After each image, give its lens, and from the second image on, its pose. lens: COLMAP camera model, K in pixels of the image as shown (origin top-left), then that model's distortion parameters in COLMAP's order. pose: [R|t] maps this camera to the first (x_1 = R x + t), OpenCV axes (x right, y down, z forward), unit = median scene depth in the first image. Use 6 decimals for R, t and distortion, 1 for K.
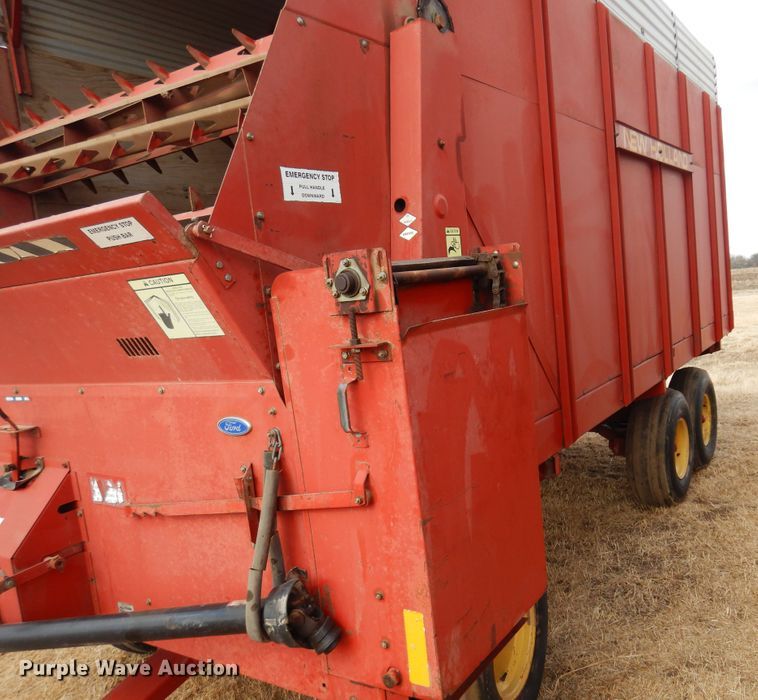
lens RADIAL K [[666.7, 0, 461.1], [0, 666.7, 357.2], [0, 0, 1]] dist [0.014024, 0.001864]
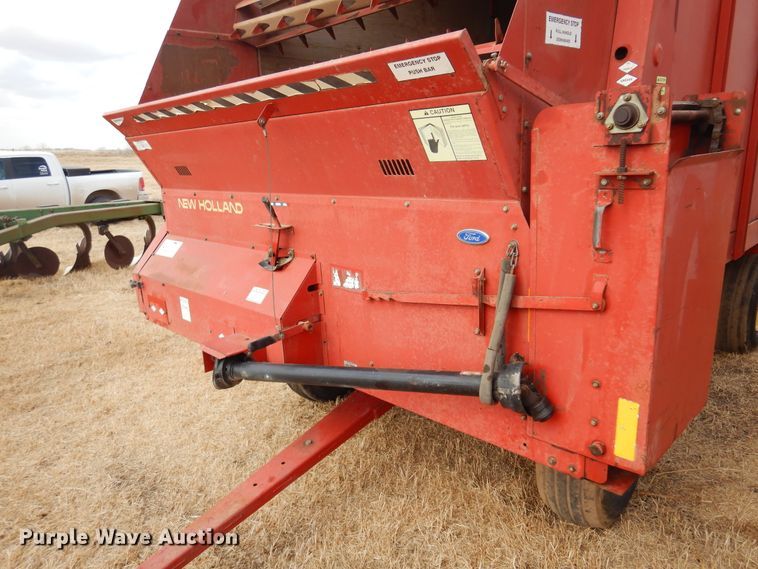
lens RADIAL K [[539.6, 0, 377.2], [0, 539.6, 288.9], [0, 0, 1]] dist [0.023041, -0.004096]
pose [[0.969791, 0.113321, -0.216019, -0.259720], [-0.078999, 0.983723, 0.161395, 0.046168], [0.230792, -0.139454, 0.962958, -0.020165]]
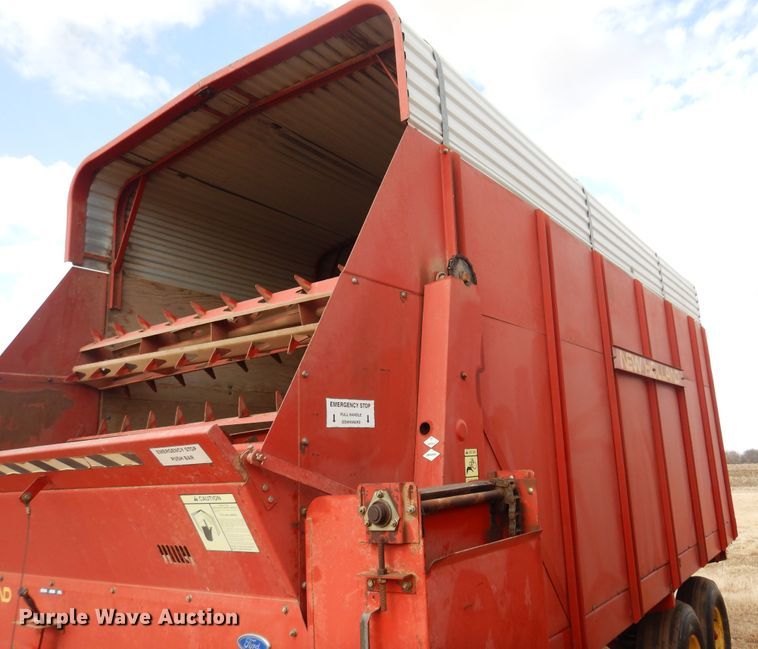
lens RADIAL K [[622.7, 0, 427.7], [0, 622.7, 329.2], [0, 0, 1]] dist [0.008577, 0.003259]
pose [[0.997343, 0.035181, -0.063796, -0.028307], [-0.053622, 0.947273, -0.315908, -0.059519], [0.049318, 0.318489, 0.946643, -0.039046]]
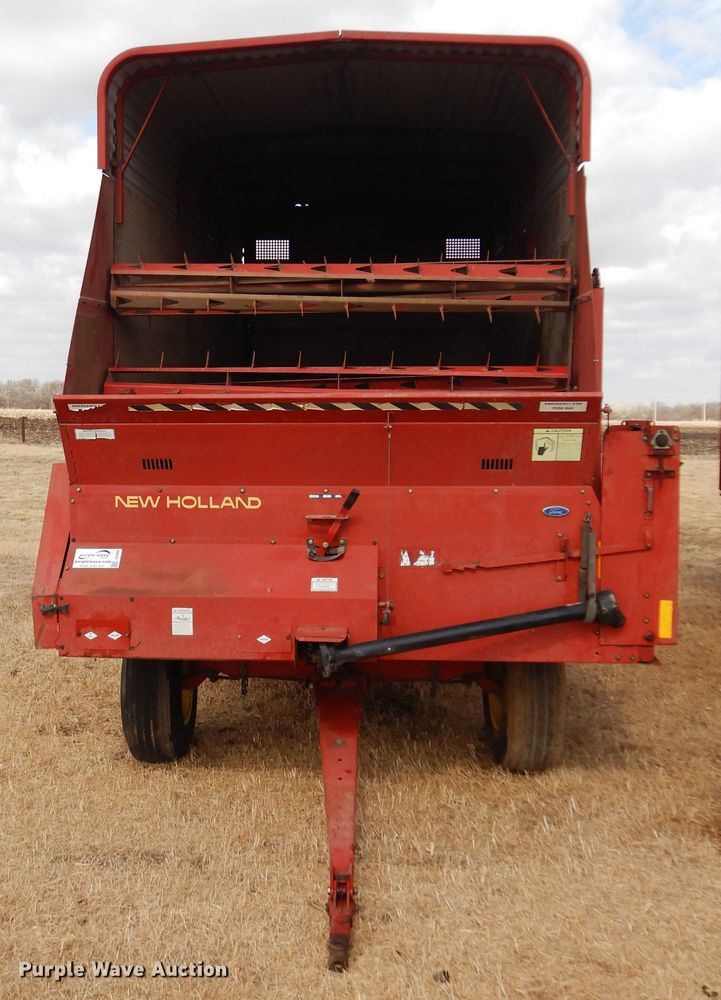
lens RADIAL K [[1105.0, 0, 297.2], [0, 1105.0, 468.2], [0, 0, 1]] dist [0.015627, 0.021583]
pose [[0.891238, 0.062806, 0.449167, -2.111469], [-0.034251, 0.996857, -0.071429, 0.204983], [-0.452242, 0.048276, 0.890588, -1.232605]]
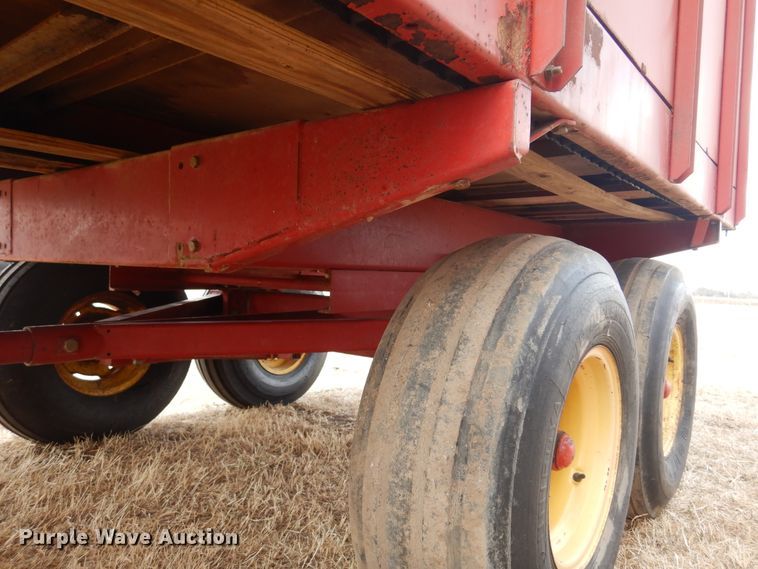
lens RADIAL K [[539.6, 0, 377.2], [0, 539.6, 288.9], [0, 0, 1]] dist [0.023041, -0.004096]
pose [[0.983077, 0.137647, -0.120885, 0.722373], [-0.147192, 0.986343, -0.073900, 0.267714], [0.109062, 0.090442, 0.989912, 2.107961]]
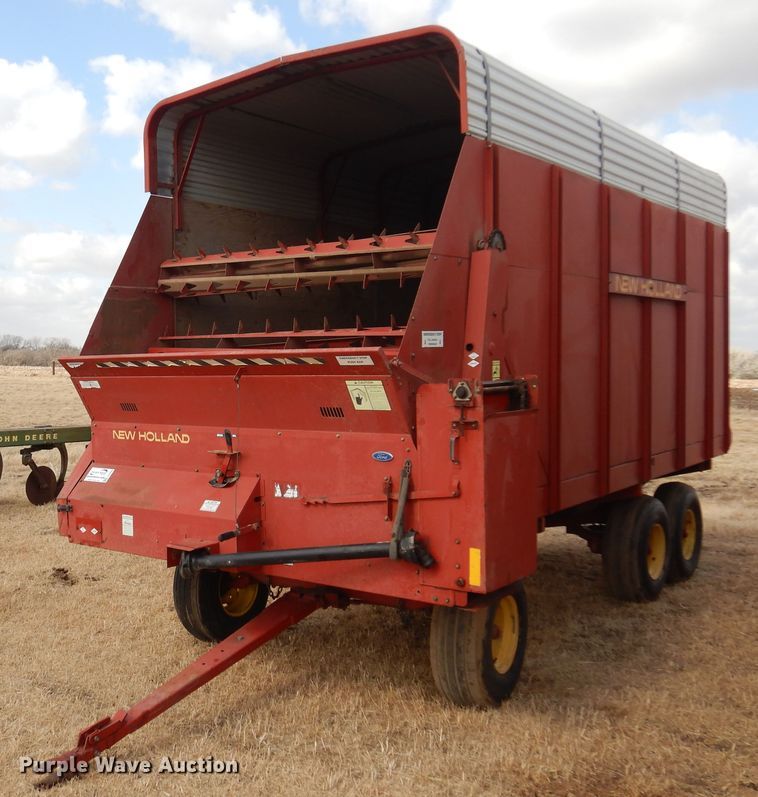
lens RADIAL K [[917.5, 0, 262.9], [0, 917.5, 399.2], [0, 0, 1]] dist [0.008533, -0.006586]
pose [[0.984817, 0.091019, -0.147818, -0.276820], [-0.100806, 0.993089, -0.060108, 0.122371], [0.141326, 0.074097, 0.987186, -1.596648]]
